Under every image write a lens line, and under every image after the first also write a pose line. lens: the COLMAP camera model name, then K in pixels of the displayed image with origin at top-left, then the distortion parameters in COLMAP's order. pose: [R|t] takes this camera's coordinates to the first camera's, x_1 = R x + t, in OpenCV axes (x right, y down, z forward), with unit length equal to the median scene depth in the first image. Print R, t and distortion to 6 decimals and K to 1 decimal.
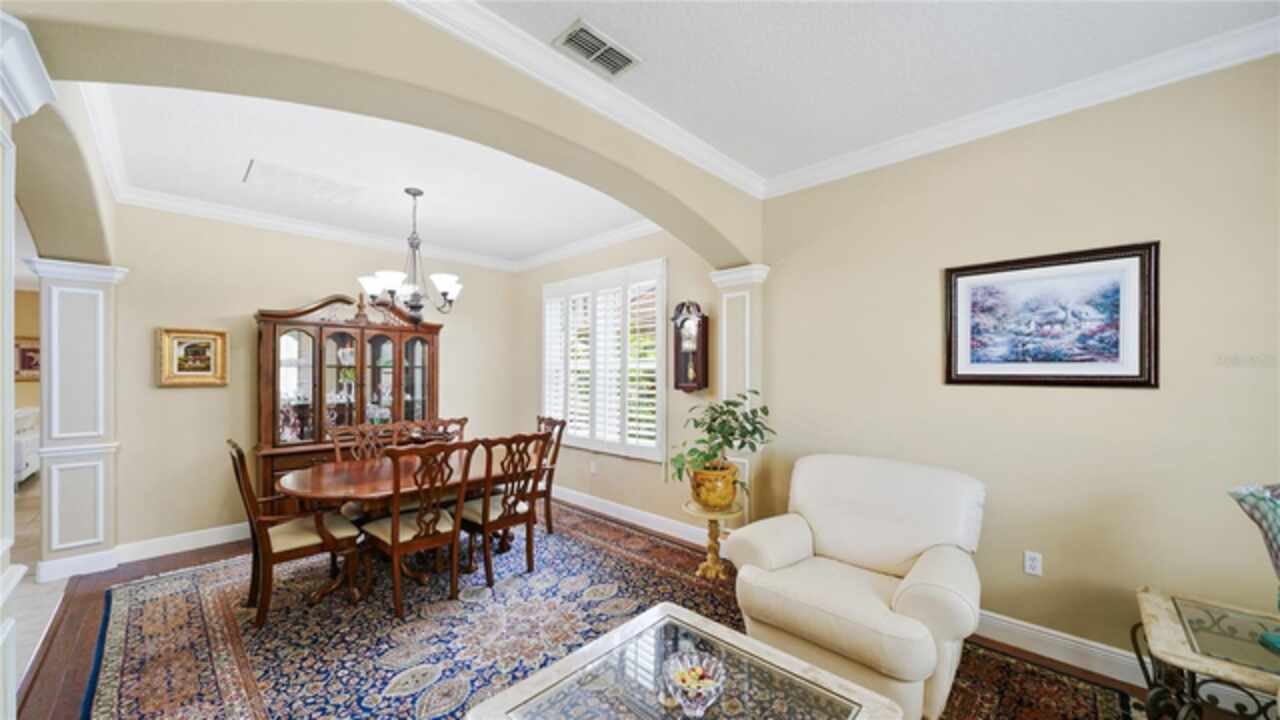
lens RADIAL K [[446.2, 0, 652.9], [0, 446.2, 369.5], [0, 0, 1]] dist [-0.004735, -0.000638]
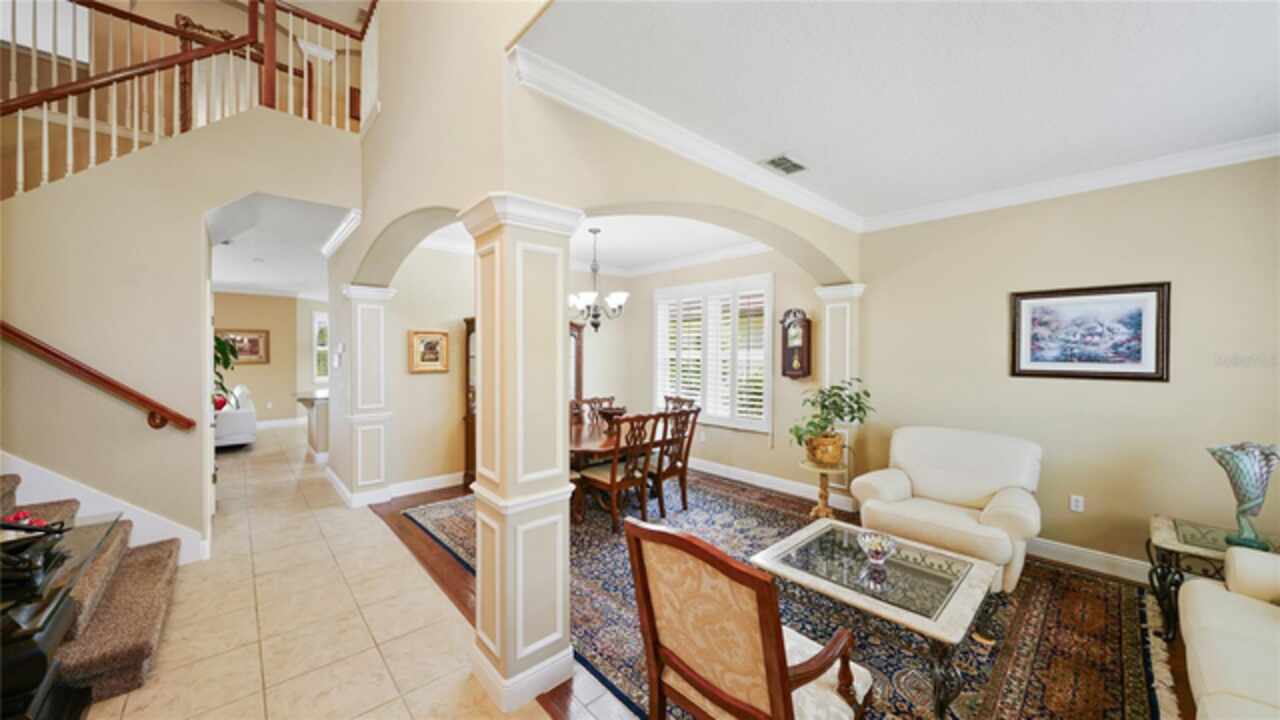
lens RADIAL K [[446.2, 0, 640.2], [0, 446.2, 353.0], [0, 0, 1]] dist [-0.004735, -0.000638]
pose [[0.997413, 0.001860, -0.071863, -0.363238], [-0.001203, 0.999957, 0.009189, -0.046719], [0.071877, -0.009079, 0.997372, -0.426195]]
